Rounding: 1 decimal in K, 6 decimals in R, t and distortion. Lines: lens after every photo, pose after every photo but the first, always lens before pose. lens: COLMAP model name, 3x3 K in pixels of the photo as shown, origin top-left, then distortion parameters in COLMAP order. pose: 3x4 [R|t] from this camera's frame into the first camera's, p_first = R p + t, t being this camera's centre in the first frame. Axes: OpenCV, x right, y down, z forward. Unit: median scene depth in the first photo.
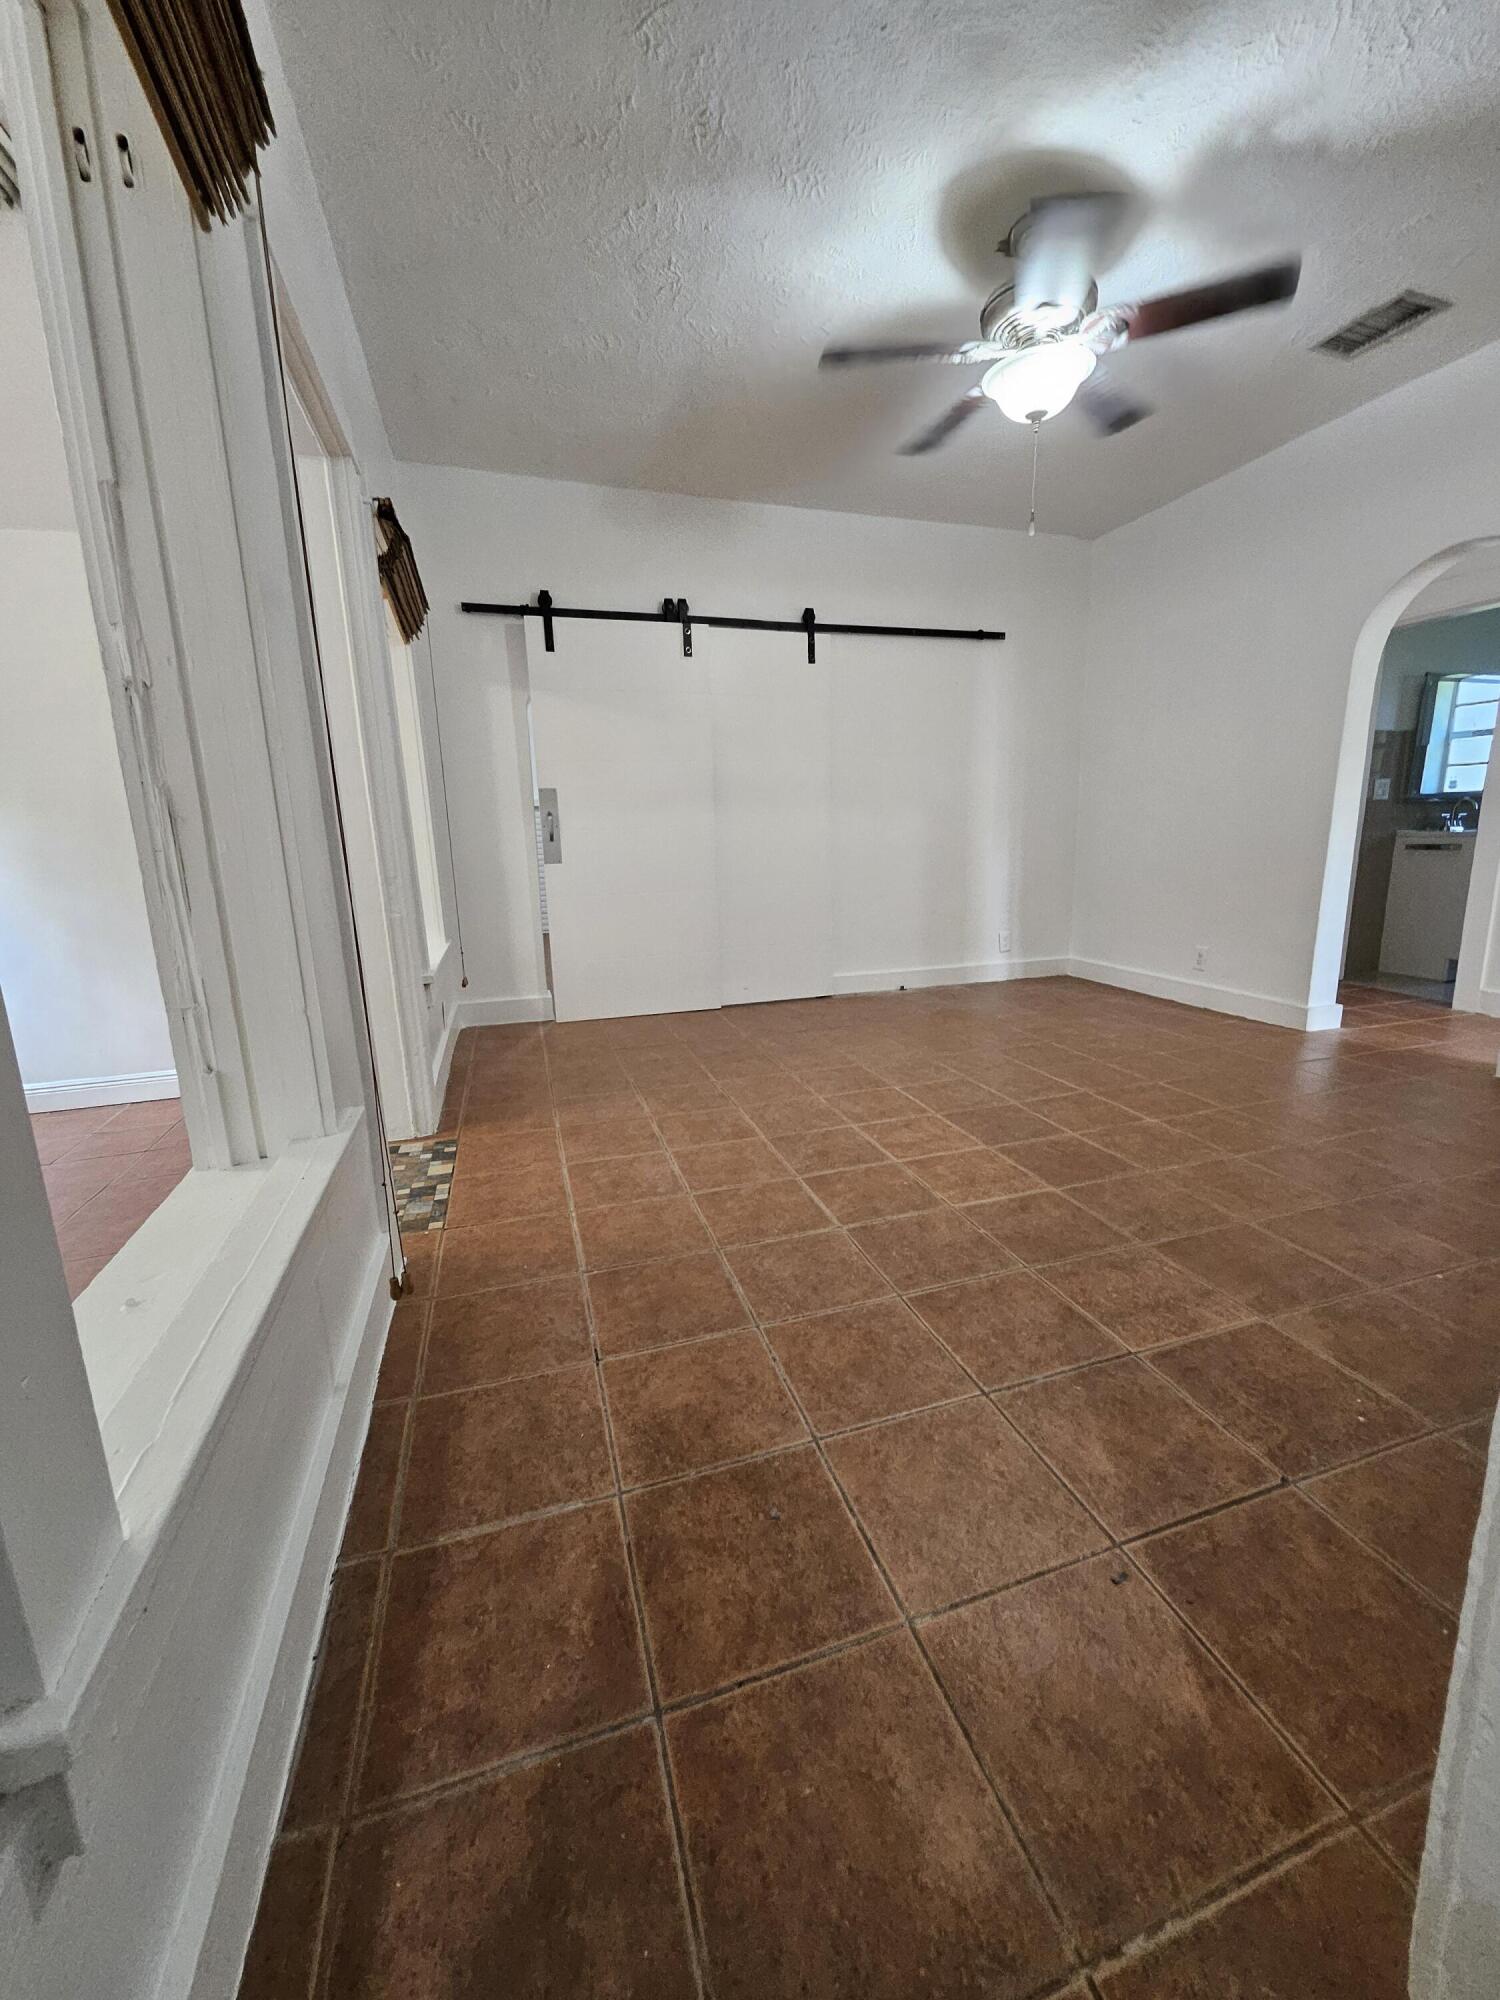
lens RADIAL K [[789.5, 0, 752.0], [0, 789.5, 993.6], [0, 0, 1]] dist [0.001598, -0.000227]
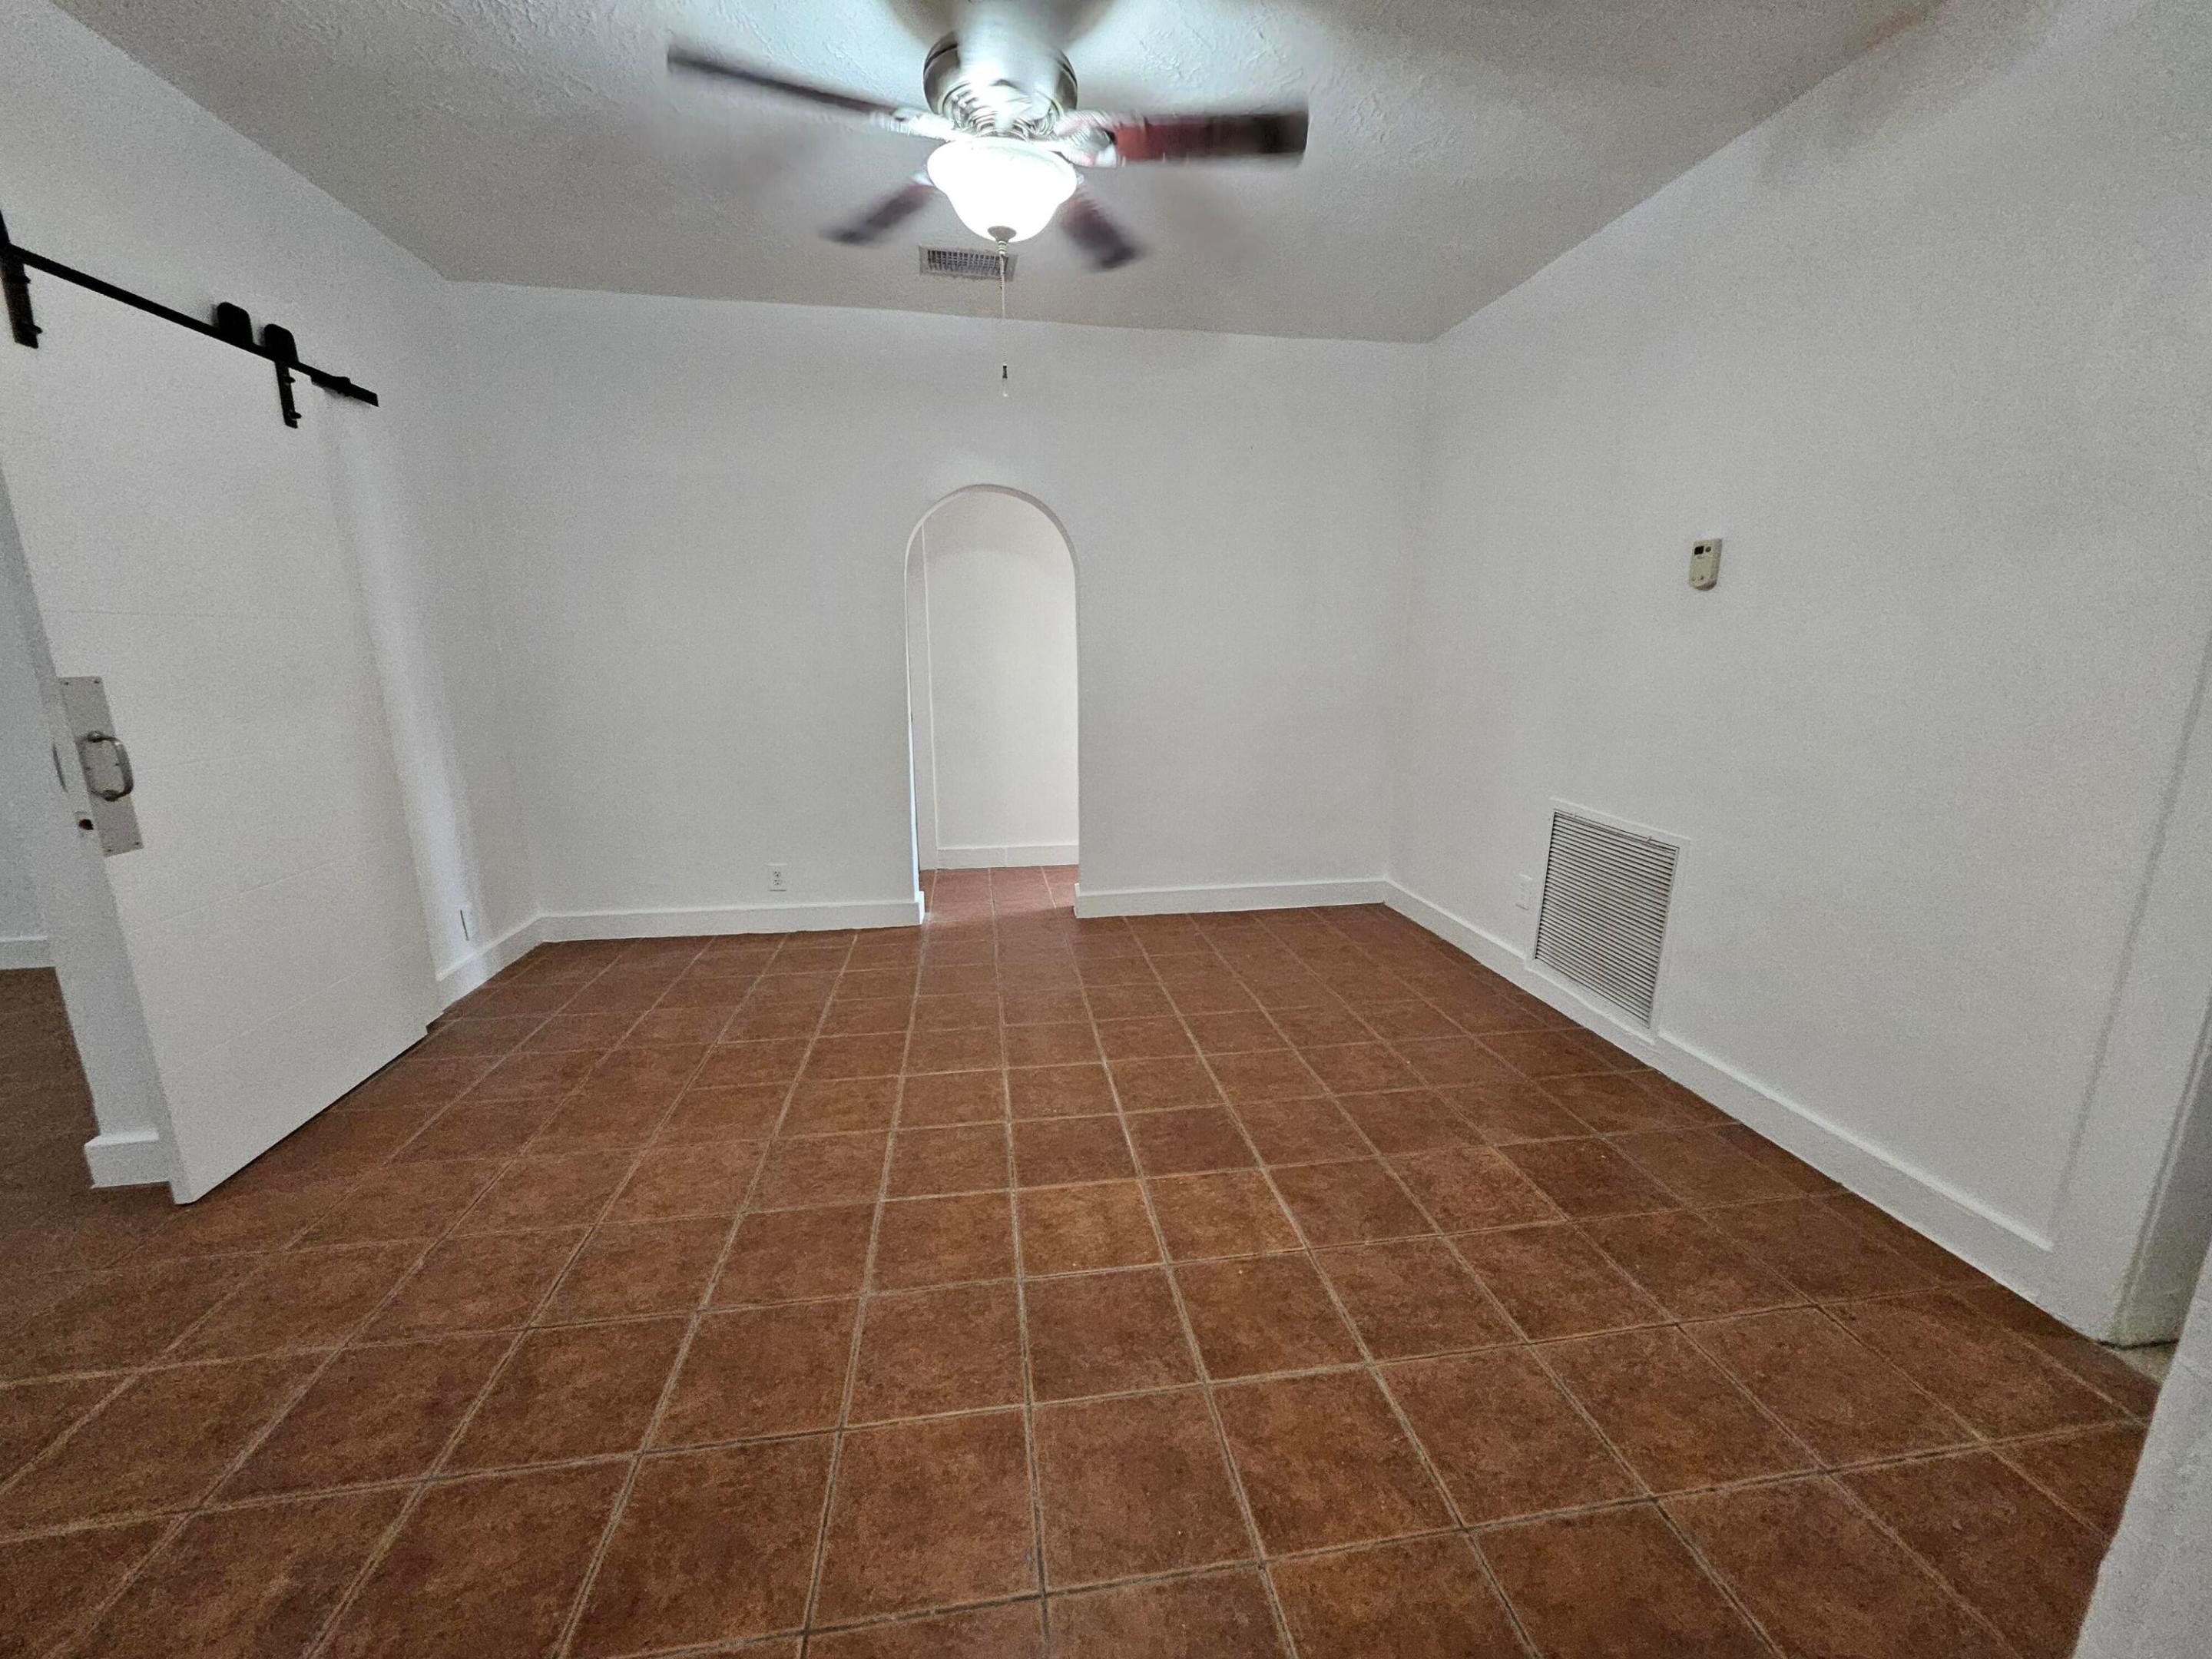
lens RADIAL K [[873.2, 0, 1115.6], [0, 873.2, 845.5], [0, 0, 1]] dist [0.001598, -0.000227]
pose [[0.141185, -0.194237, 0.970741, -0.527901], [0.187945, 0.967990, 0.166352, -0.301663], [-0.971979, 0.158959, 0.173171, 0.858947]]
